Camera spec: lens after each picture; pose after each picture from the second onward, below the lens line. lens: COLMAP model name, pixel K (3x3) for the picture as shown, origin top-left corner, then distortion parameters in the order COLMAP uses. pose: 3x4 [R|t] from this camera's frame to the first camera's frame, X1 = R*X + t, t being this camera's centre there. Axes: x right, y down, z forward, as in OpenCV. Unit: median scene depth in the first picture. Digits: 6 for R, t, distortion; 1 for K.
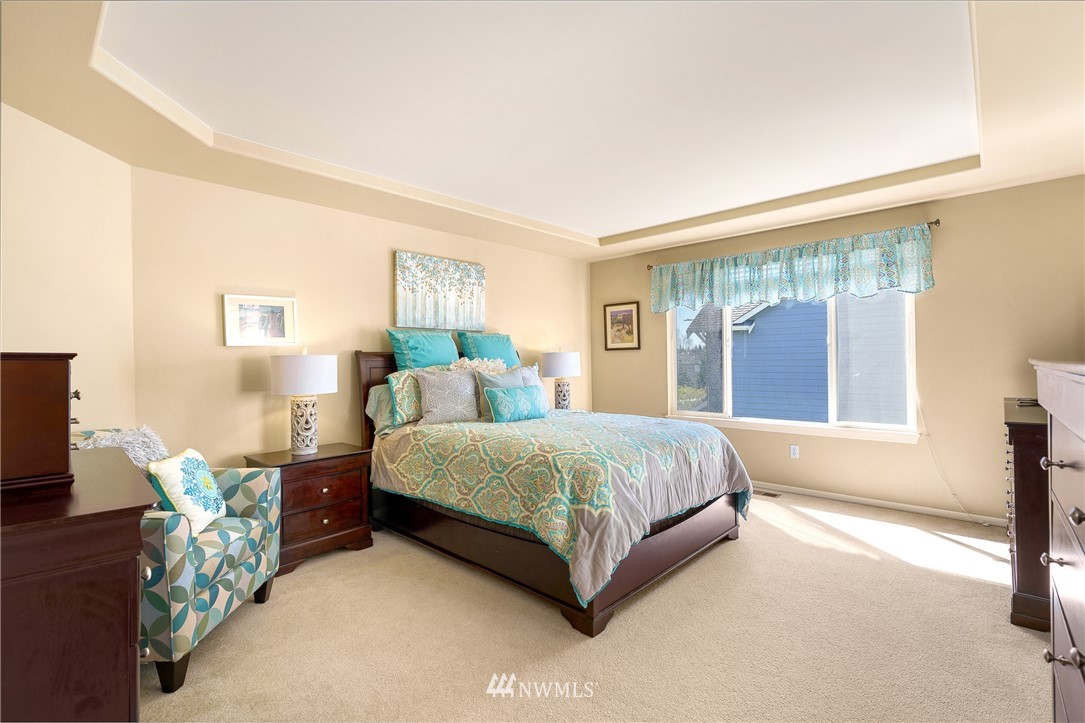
lens RADIAL K [[498.5, 0, 544.6], [0, 498.5, 359.4], [0, 0, 1]] dist [-0.009413, 0.003770]
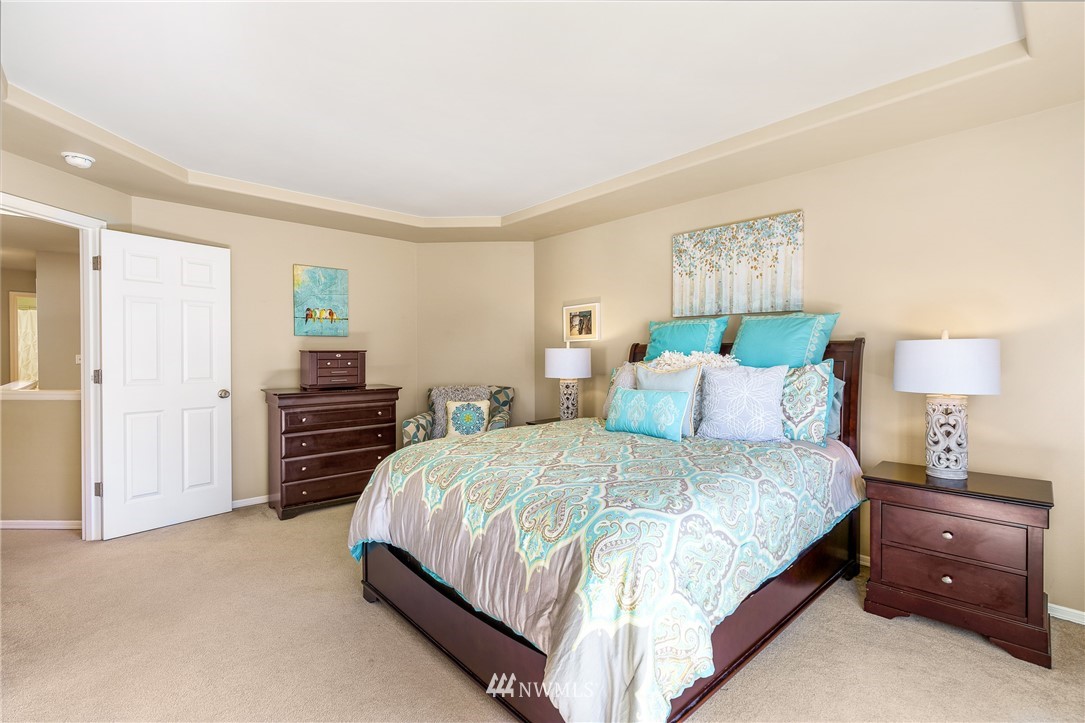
lens RADIAL K [[498.5, 0, 545.6], [0, 498.5, 359.0], [0, 0, 1]] dist [-0.009413, 0.003770]
pose [[-0.093705, 0.021664, -0.995364, 0.633185], [-0.003835, 0.999748, 0.022120, -0.006505], [0.995593, 0.005890, -0.093598, 0.812457]]
